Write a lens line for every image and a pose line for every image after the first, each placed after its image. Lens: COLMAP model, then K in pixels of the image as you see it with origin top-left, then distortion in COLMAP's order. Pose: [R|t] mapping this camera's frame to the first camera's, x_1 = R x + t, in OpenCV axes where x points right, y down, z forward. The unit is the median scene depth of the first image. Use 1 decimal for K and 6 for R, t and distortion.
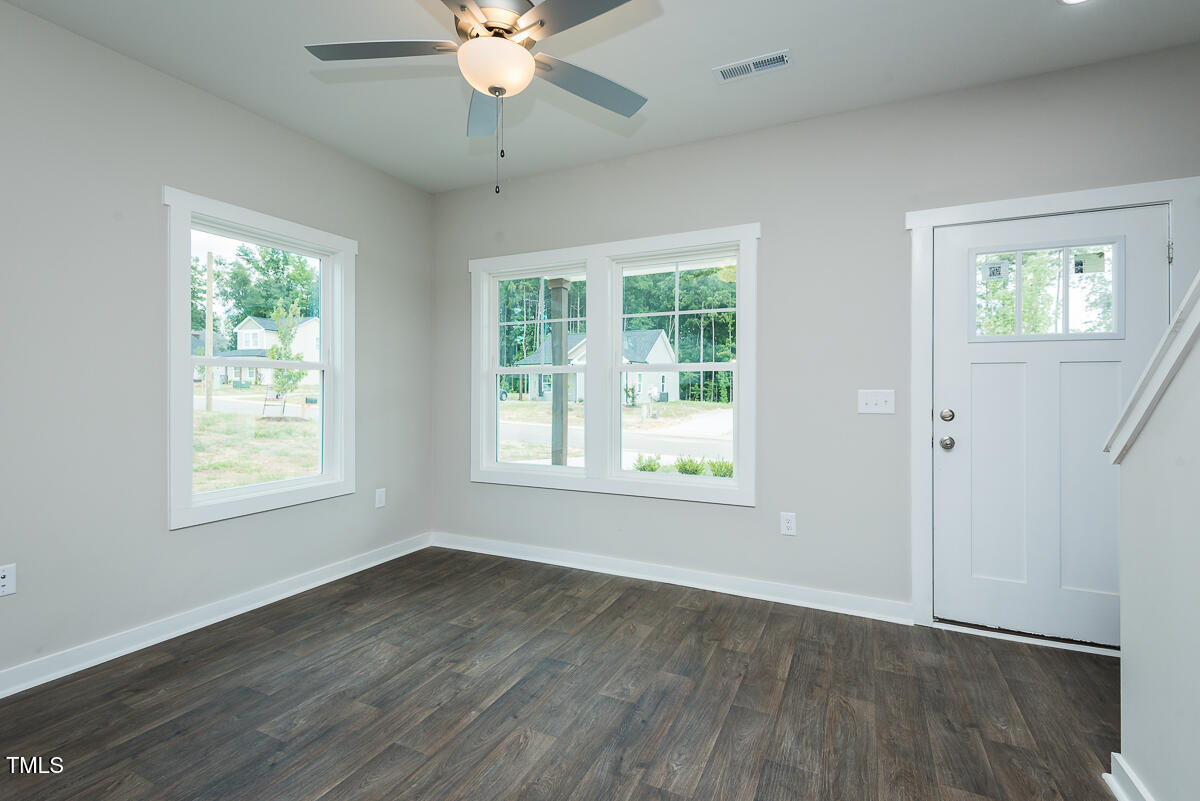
lens RADIAL K [[550.7, 0, 595.1], [0, 550.7, 386.2], [0, 0, 1]] dist [0.025633, -0.017289]
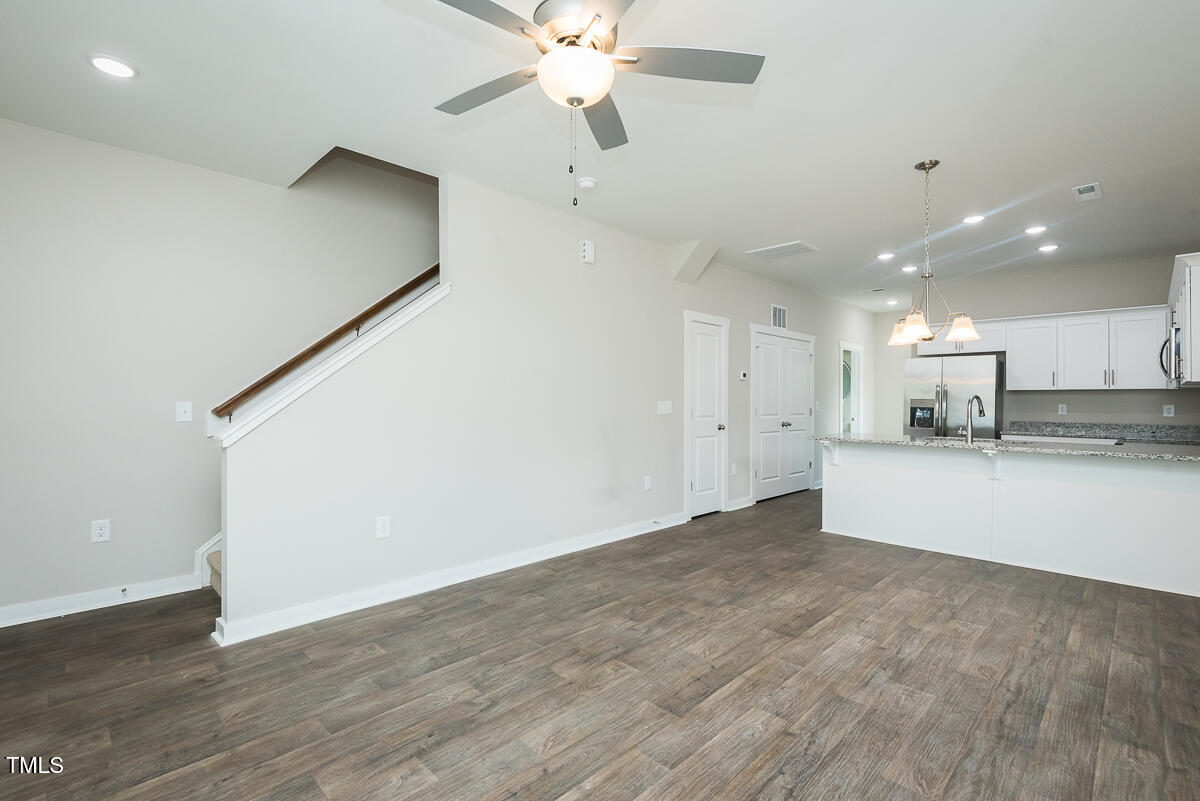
lens RADIAL K [[550.7, 0, 595.1], [0, 550.7, 386.2], [0, 0, 1]] dist [0.025633, -0.017289]
pose [[-0.943834, -0.001306, 0.330418, -0.414522], [-0.010496, 0.999606, -0.026032, -0.004133], [-0.330254, -0.028038, -0.943476, 1.474717]]
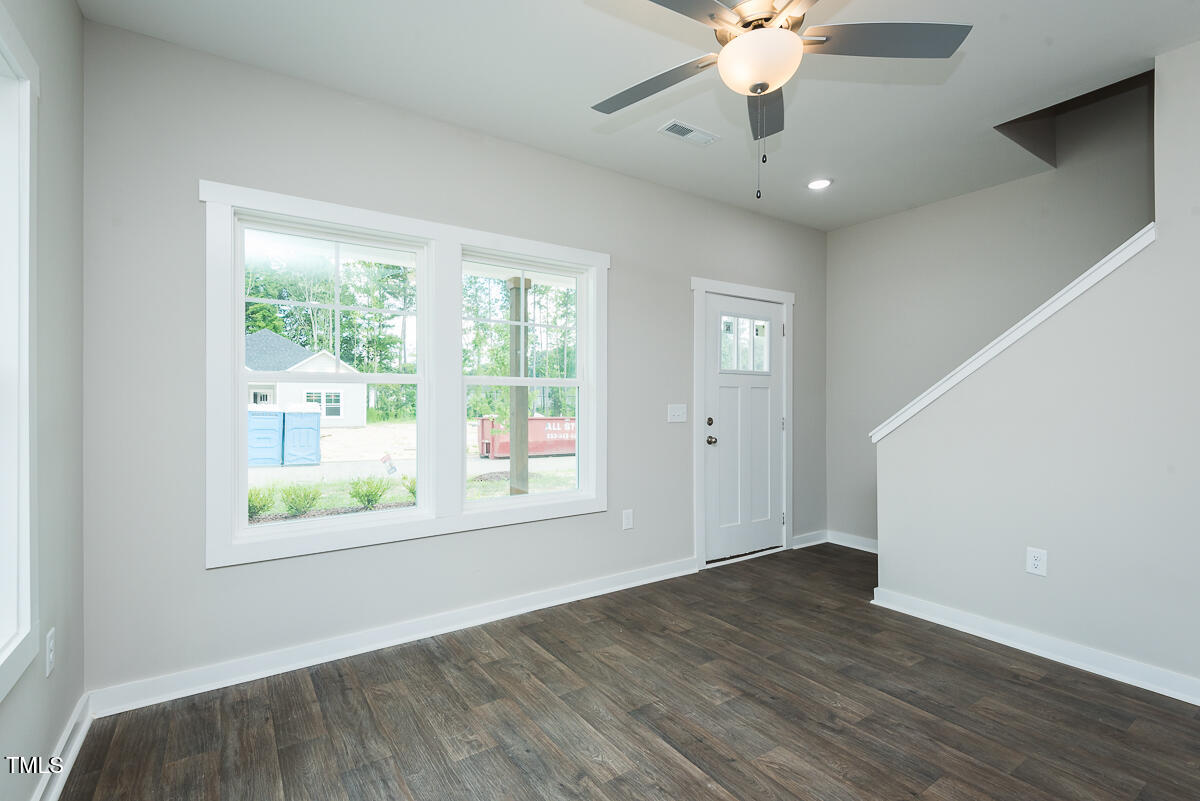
lens RADIAL K [[551.6, 0, 600.0], [0, 551.6, 400.5], [0, 0, 1]] dist [0.011585, -0.001087]
pose [[0.500902, -0.007850, 0.865468, -0.853665], [-0.001726, 0.999948, 0.010068, -0.018687], [-0.865502, -0.006537, 0.500862, 0.582689]]
